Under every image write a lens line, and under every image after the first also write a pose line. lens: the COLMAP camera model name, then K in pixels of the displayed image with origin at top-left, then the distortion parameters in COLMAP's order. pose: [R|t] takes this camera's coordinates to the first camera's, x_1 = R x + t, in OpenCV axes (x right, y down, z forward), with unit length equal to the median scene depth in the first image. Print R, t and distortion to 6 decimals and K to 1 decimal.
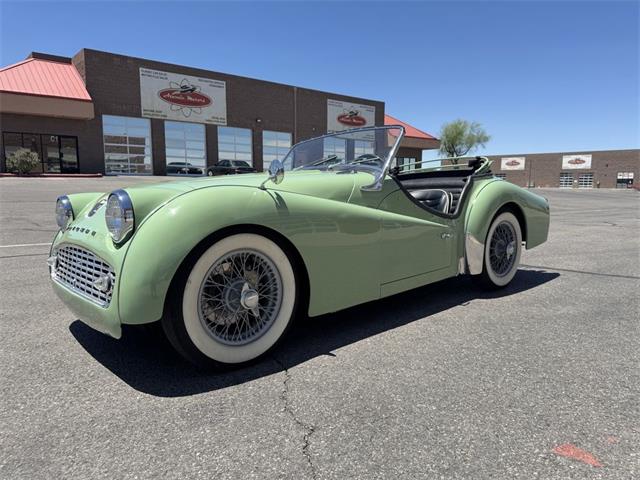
lens RADIAL K [[456.3, 0, 319.7], [0, 456.3, 243.2], [0, 0, 1]] dist [0.019523, -0.023264]
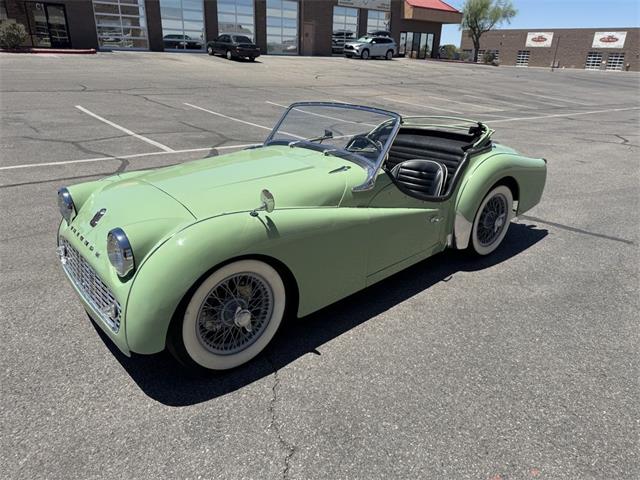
lens RADIAL K [[456.3, 0, 319.7], [0, 456.3, 243.2], [0, 0, 1]] dist [0.019523, -0.023264]
pose [[0.999438, 0.032967, -0.006108, 0.014993], [-0.030230, 0.964836, 0.261109, -0.149678], [0.014502, -0.260778, 0.965290, -0.011458]]
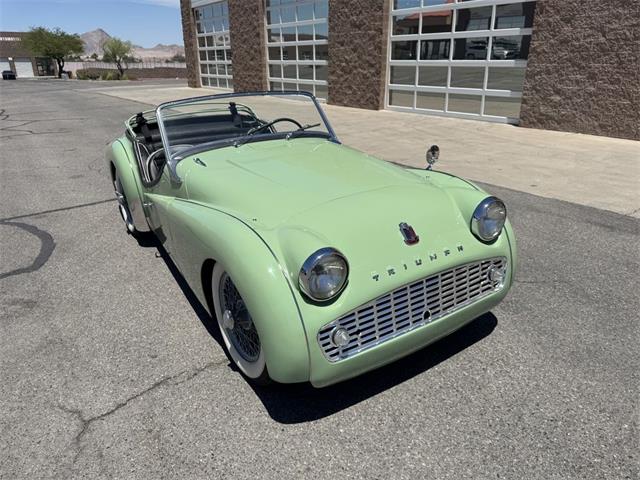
lens RADIAL K [[456.3, 0, 319.7], [0, 456.3, 243.2], [0, 0, 1]] dist [0.019523, -0.023264]
pose [[0.130913, -0.369293, 0.920046, -0.647049], [0.131828, 0.926276, 0.353036, -0.191377], [-0.982590, 0.075071, 0.169945, 0.495370]]
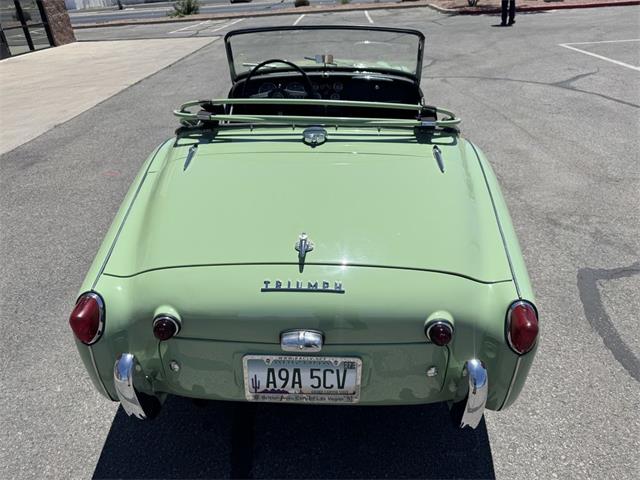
lens RADIAL K [[456.3, 0, 319.7], [0, 456.3, 243.2], [0, 0, 1]] dist [0.019523, -0.023264]
pose [[-0.680958, 0.386427, -0.622069, 0.492706], [-0.051691, 0.821966, 0.567187, -0.273752], [0.730496, 0.418386, -0.539749, 1.121280]]
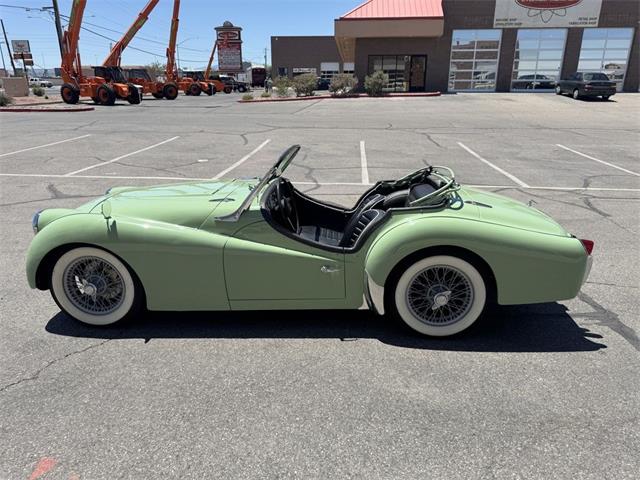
lens RADIAL K [[456.3, 0, 319.7], [0, 456.3, 243.2], [0, 0, 1]] dist [0.019523, -0.023264]
pose [[0.705103, 0.224959, -0.672476, 0.603284], [-0.087932, 0.968763, 0.231875, -0.196683], [0.703632, -0.104364, 0.702858, 0.199964]]
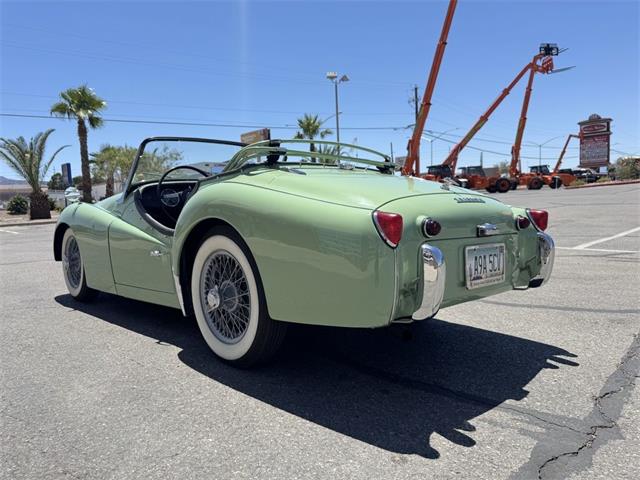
lens RADIAL K [[456.3, 0, 319.7], [0, 456.3, 243.2], [0, 0, 1]] dist [0.019523, -0.023264]
pose [[0.029745, 0.088071, -0.995670, 0.756198], [-0.083015, 0.992887, 0.085344, -0.090239], [0.996104, 0.080117, 0.036845, 0.835936]]
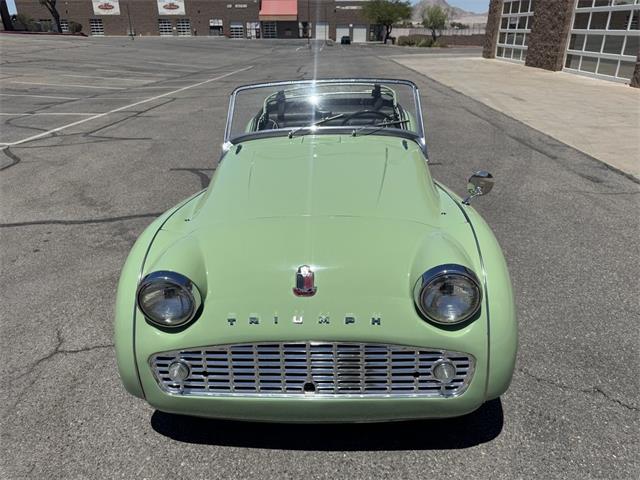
lens RADIAL K [[457.0, 0, 322.5], [0, 457.0, 243.9], [0, 0, 1]] dist [-0.000700, 0.000136]
pose [[0.689366, -0.313085, 0.653263, -0.438555], [0.097818, 0.933754, 0.344290, -0.177662], [-0.717778, -0.173441, 0.674324, 0.252278]]
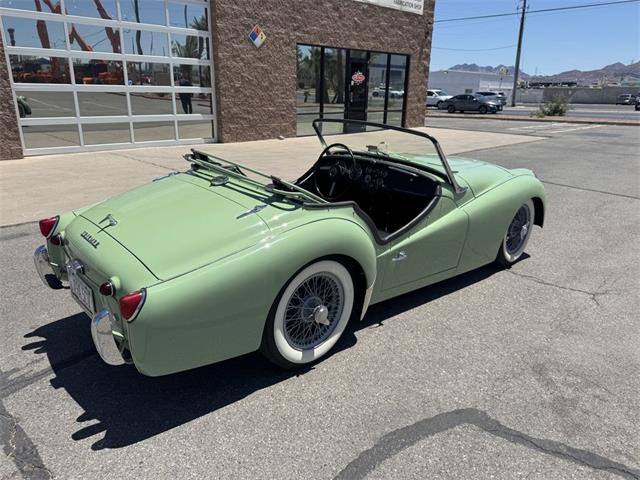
lens RADIAL K [[449.2, 0, 320.8], [0, 449.2, 247.7], [0, 0, 1]] dist [0.049012, -0.060274]
pose [[-0.999242, -0.008543, -0.037969, 0.129515], [-0.024720, 0.892853, 0.449669, -0.310932], [0.030060, 0.450267, -0.892388, 1.408074]]
